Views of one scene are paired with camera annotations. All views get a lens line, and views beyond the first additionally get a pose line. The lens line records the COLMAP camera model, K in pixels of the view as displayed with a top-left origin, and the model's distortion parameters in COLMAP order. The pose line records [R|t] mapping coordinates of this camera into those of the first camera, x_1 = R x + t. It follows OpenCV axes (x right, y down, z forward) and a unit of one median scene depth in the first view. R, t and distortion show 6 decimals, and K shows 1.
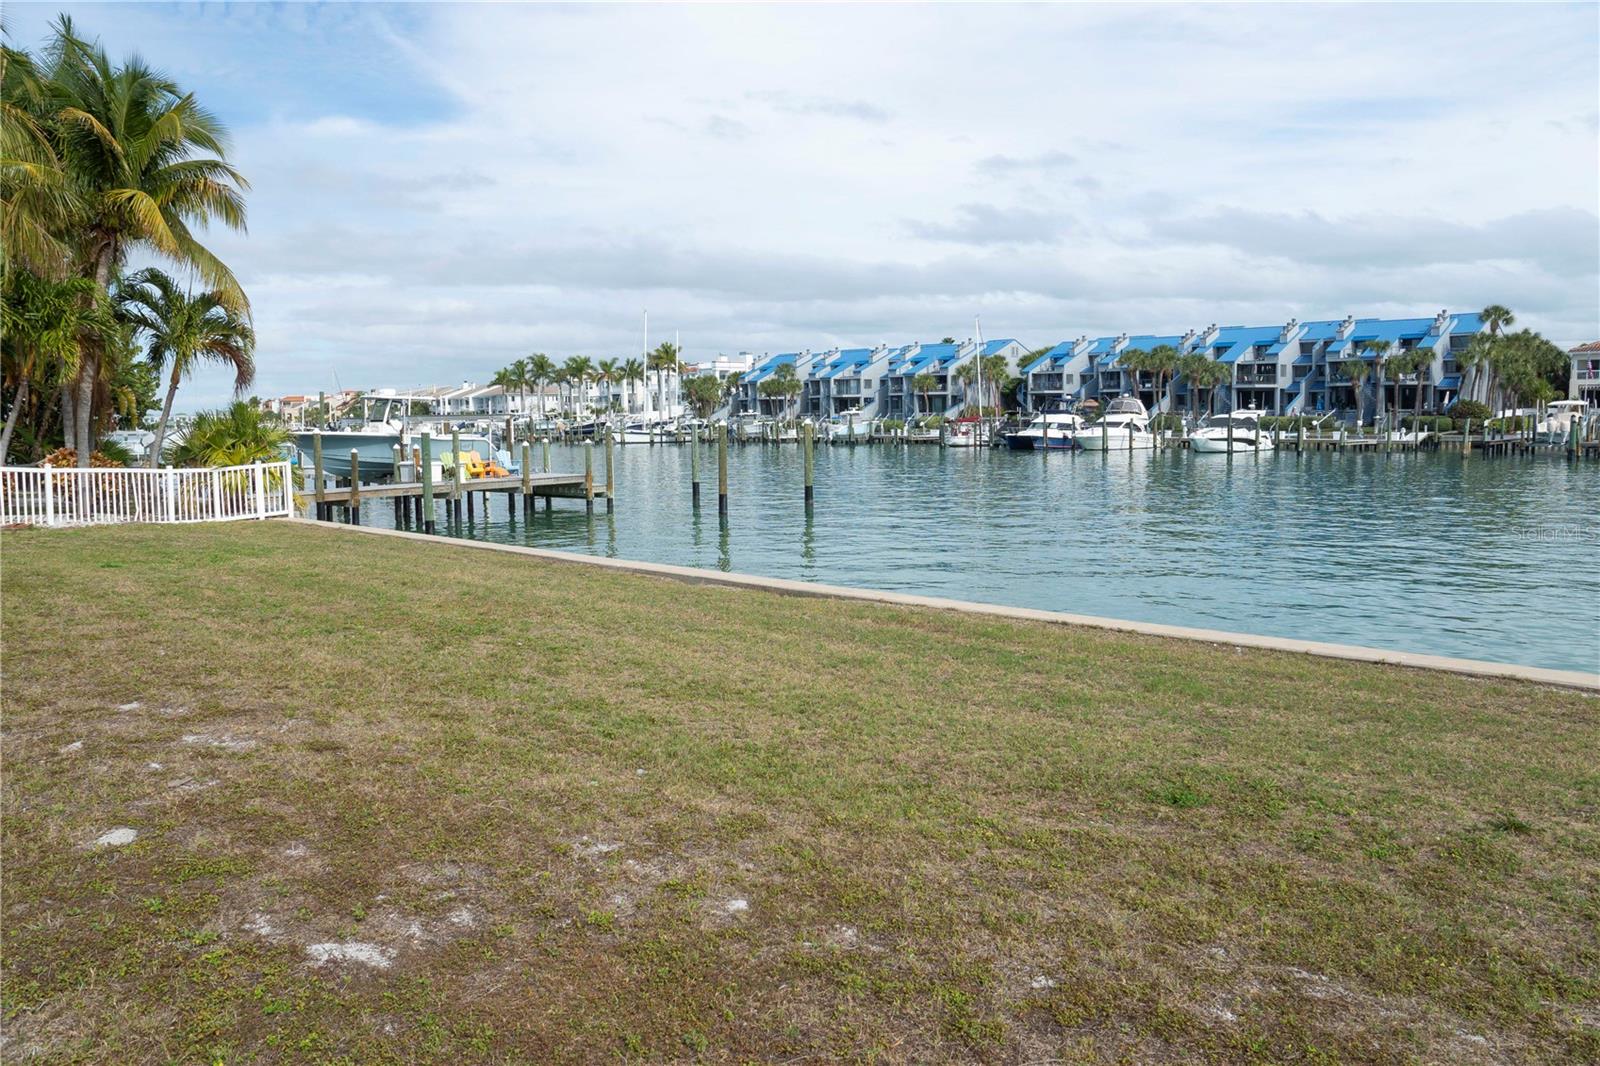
lens RADIAL K [[1134.9, 0, 800.0], [0, 1134.9, 533.0], [0, 0, 1]] dist [-0.155040, 0.122076]
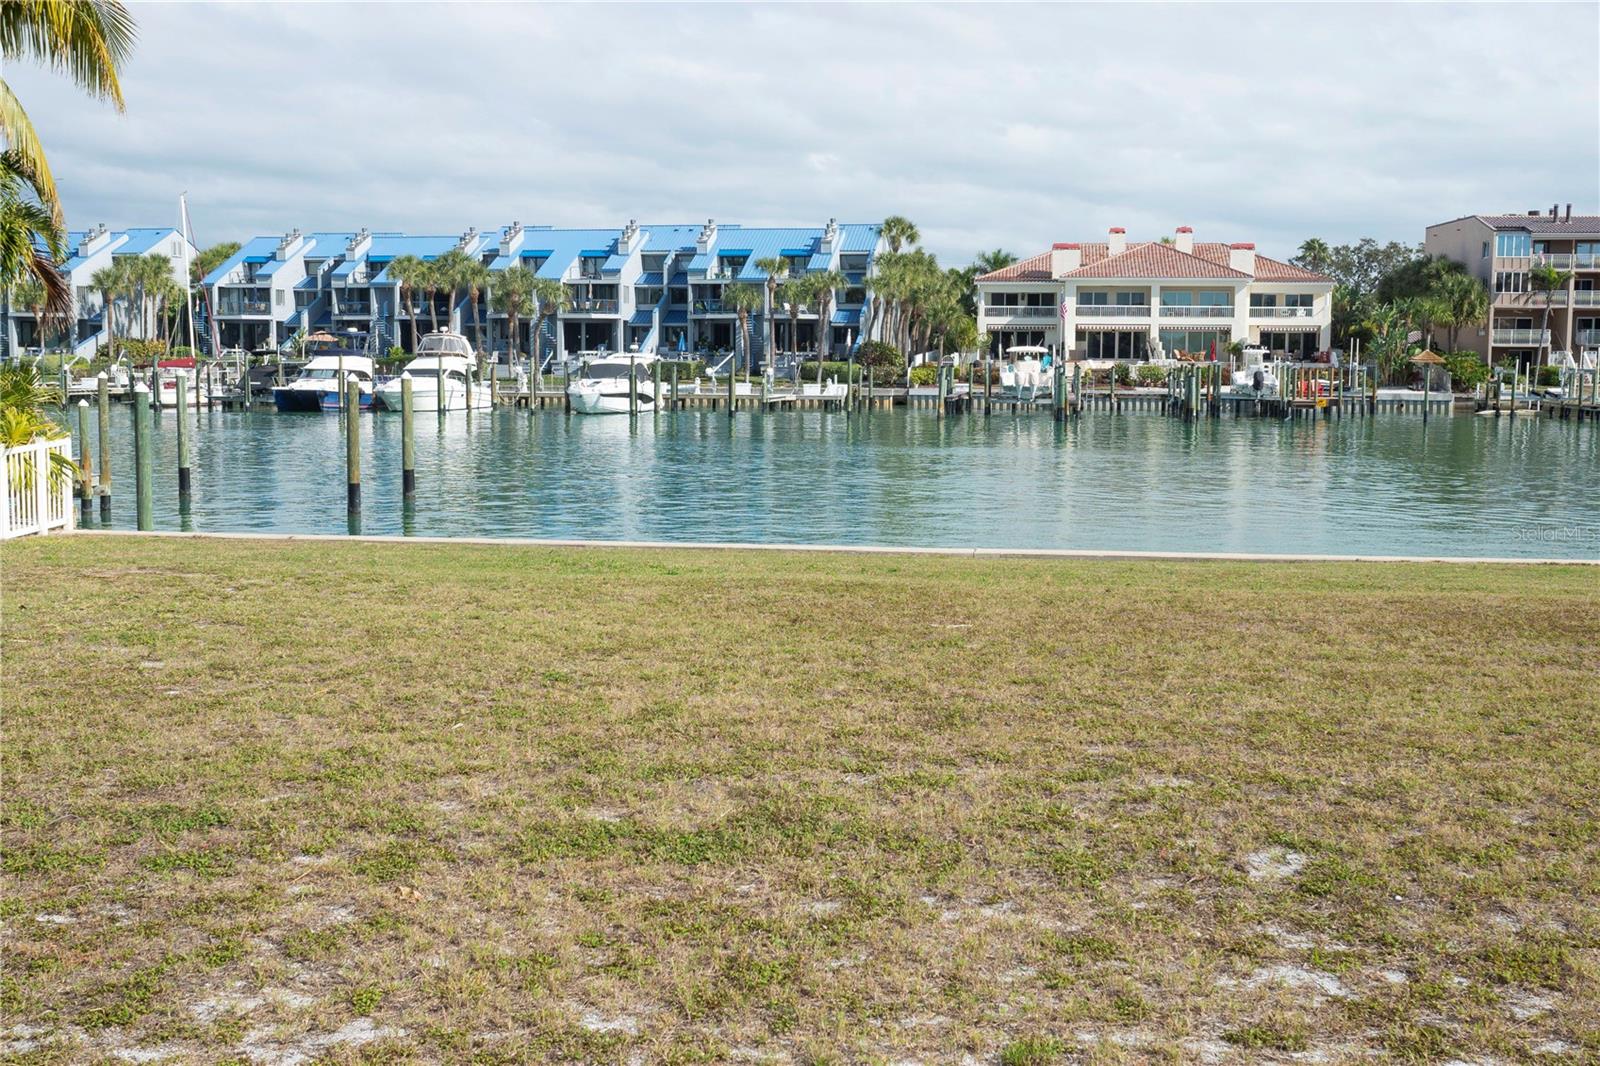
lens RADIAL K [[1848.1, 0, 805.1], [0, 1848.1, 555.8], [0, 0, 1]] dist [-0.062631, 0.205497]
pose [[0.812750, -0.046016, 0.580793, -0.156275], [0.042116, 0.998908, 0.020206, -0.001077], [-0.581089, 0.008038, 0.813801, -0.013038]]
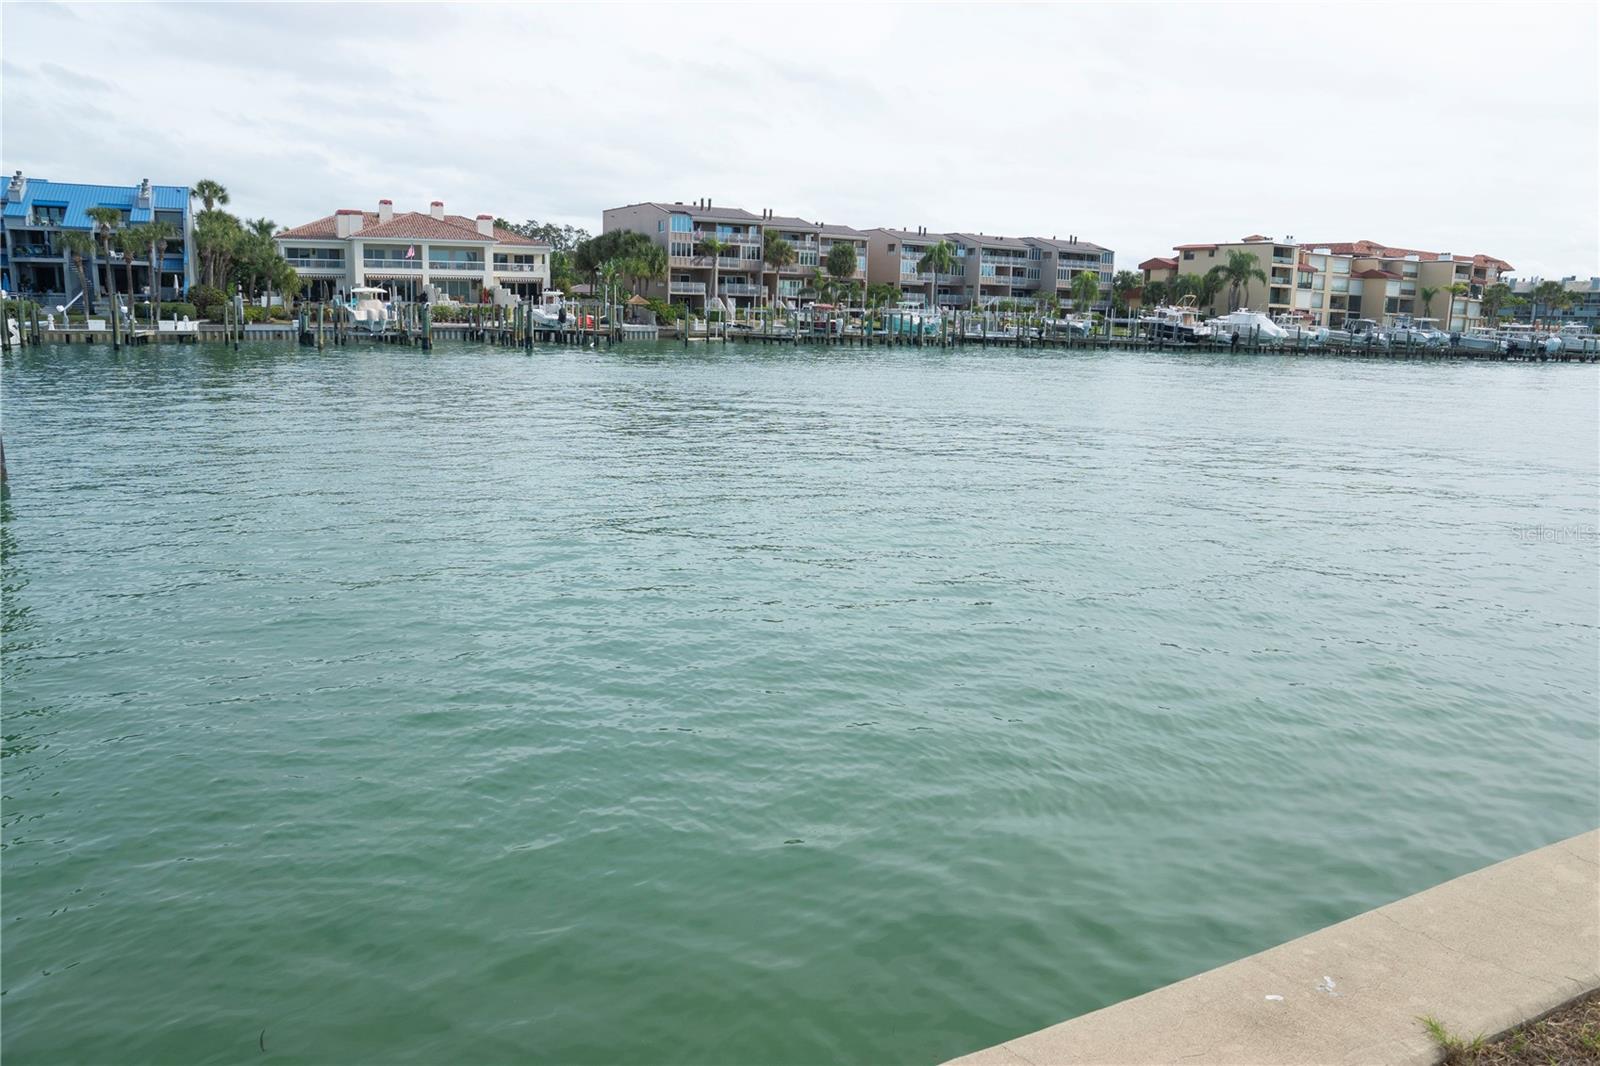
lens RADIAL K [[1169.4, 0, 803.6], [0, 1169.4, 532.0], [0, 0, 1]] dist [-0.157694, 0.136359]
pose [[0.327611, -0.153838, 0.932204, -0.103305], [0.067825, 0.987939, 0.139199, -0.015058], [-0.942375, 0.017624, 0.334094, 0.200758]]
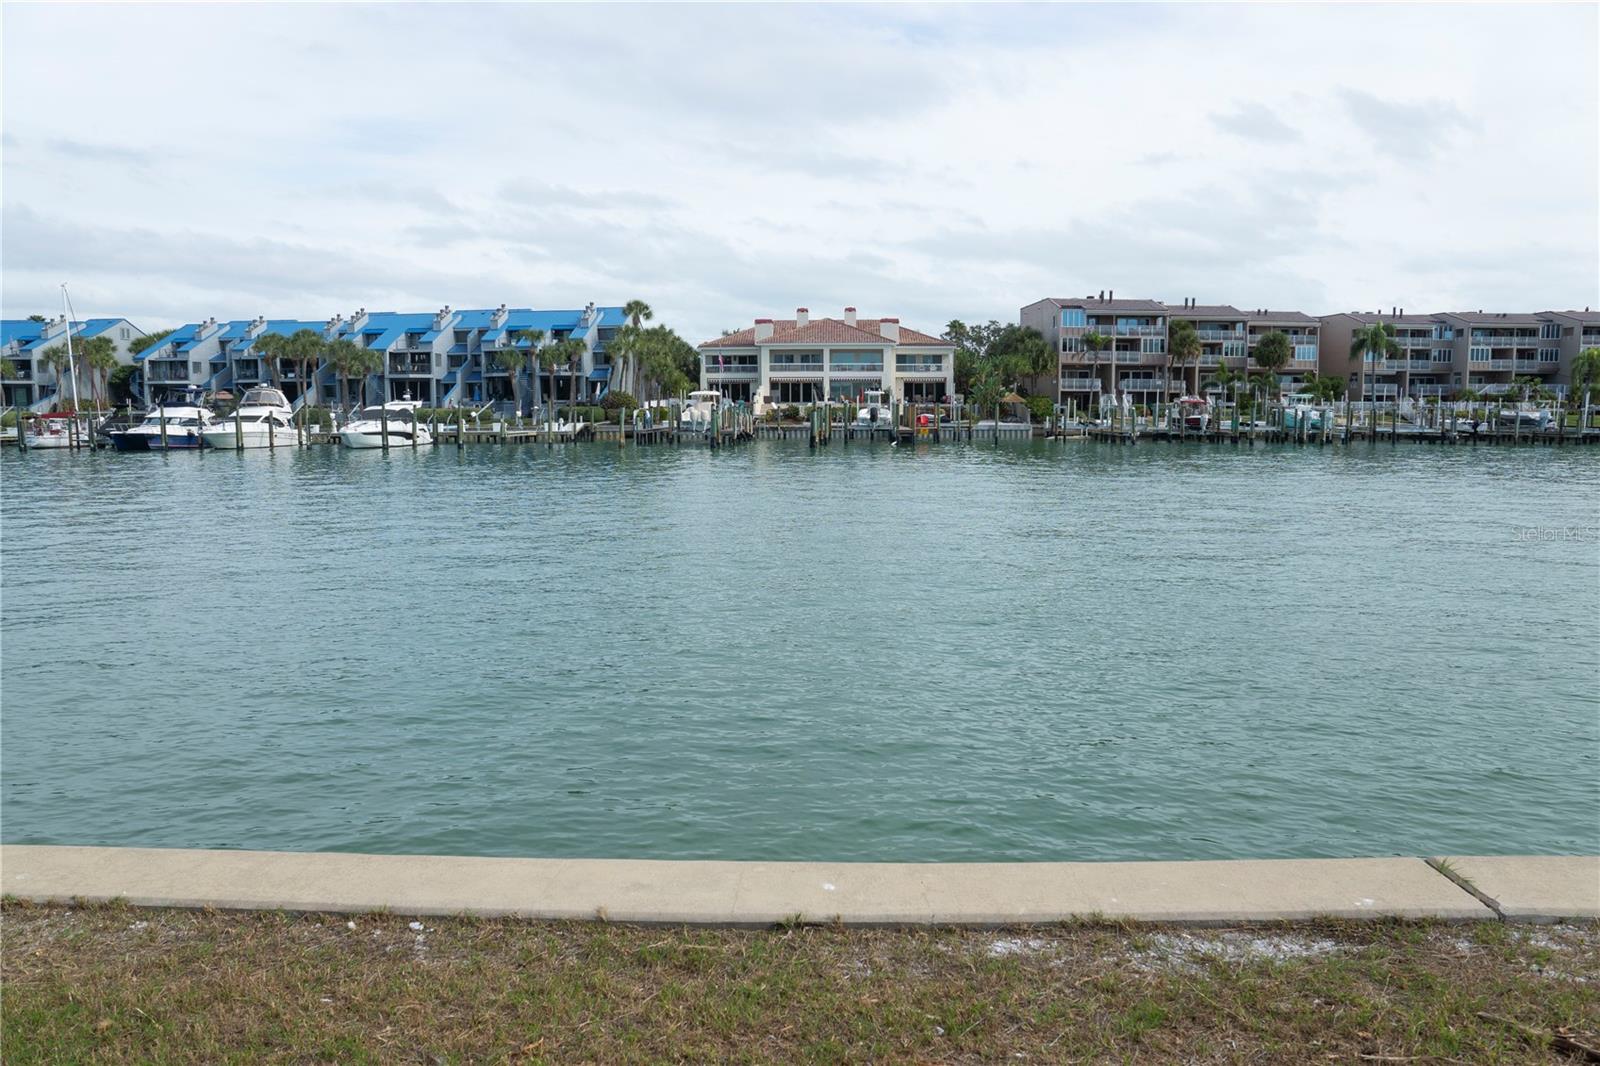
lens RADIAL K [[1167.0, 0, 803.9], [0, 1167.0, 538.7], [0, 0, 1]] dist [-0.150959, 0.128000]
pose [[0.754003, -0.062681, 0.653874, 0.023122], [0.059366, 0.997866, 0.027199, -0.002876], [-0.654183, 0.018310, 0.756115, 0.057409]]
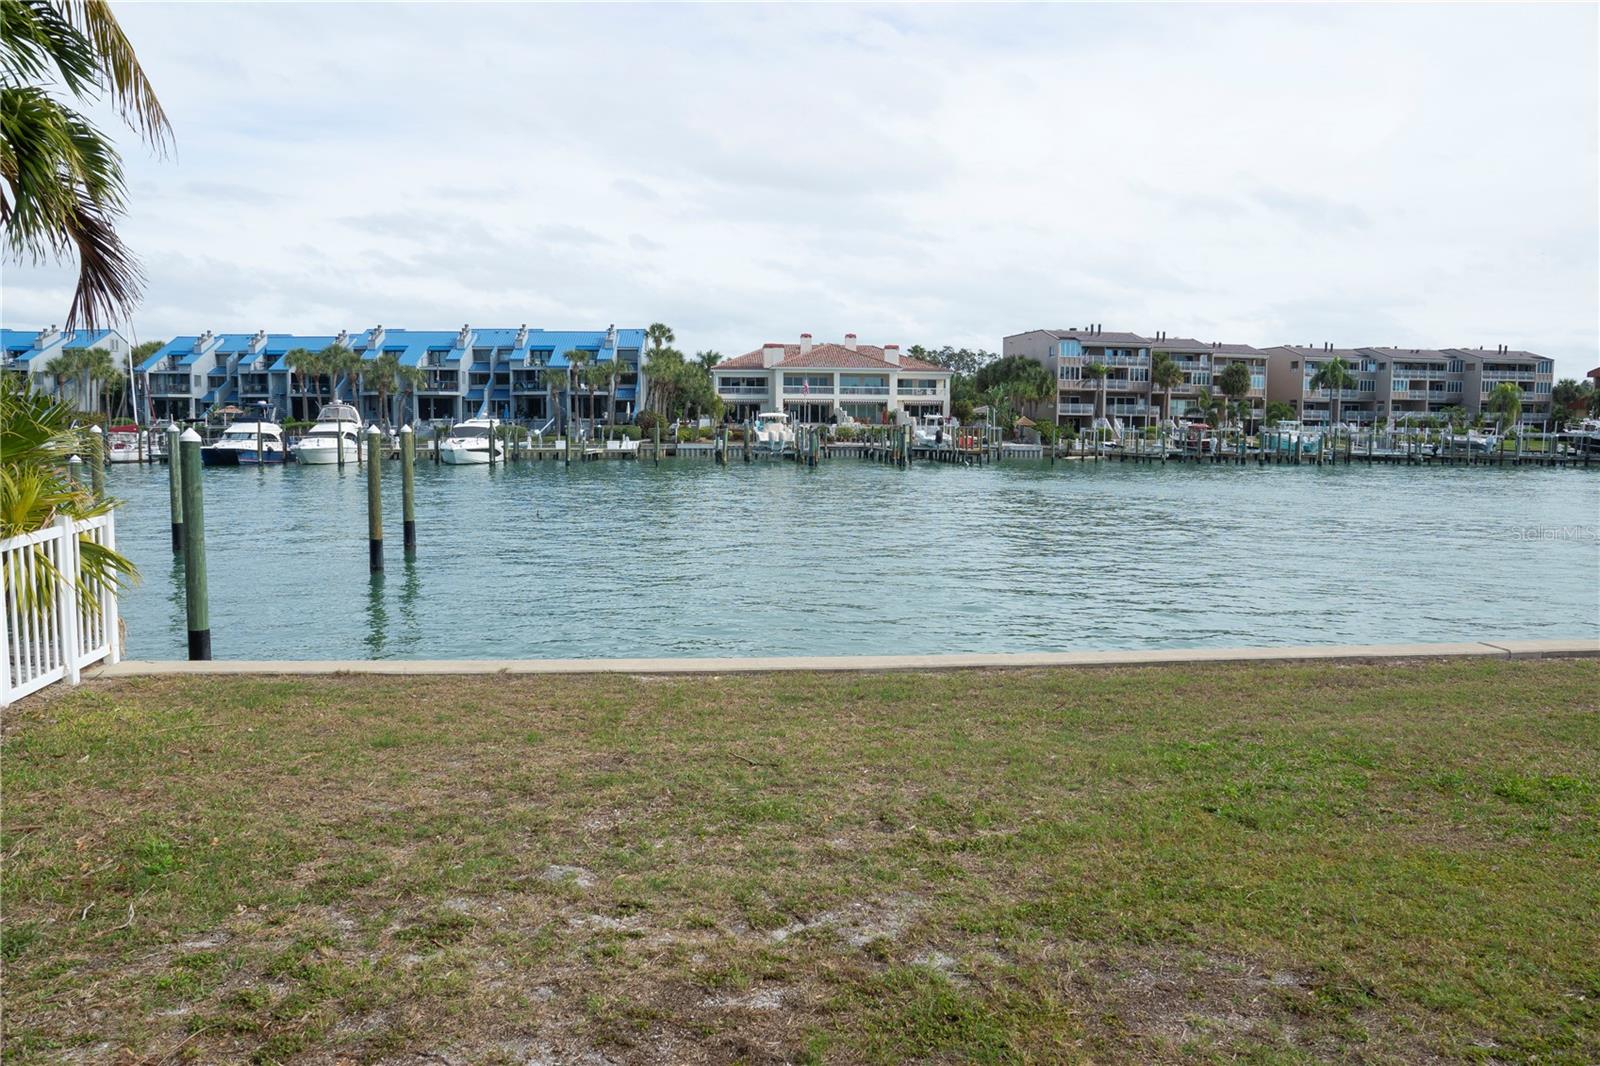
lens RADIAL K [[1169.4, 0, 803.6], [0, 1169.4, 532.0], [0, 0, 1]] dist [-0.157694, 0.136359]
pose [[0.656534, -0.052426, 0.752472, -0.129882], [0.061499, 0.997981, 0.015873, -0.011102], [-0.751785, 0.035855, 0.658433, 0.124116]]
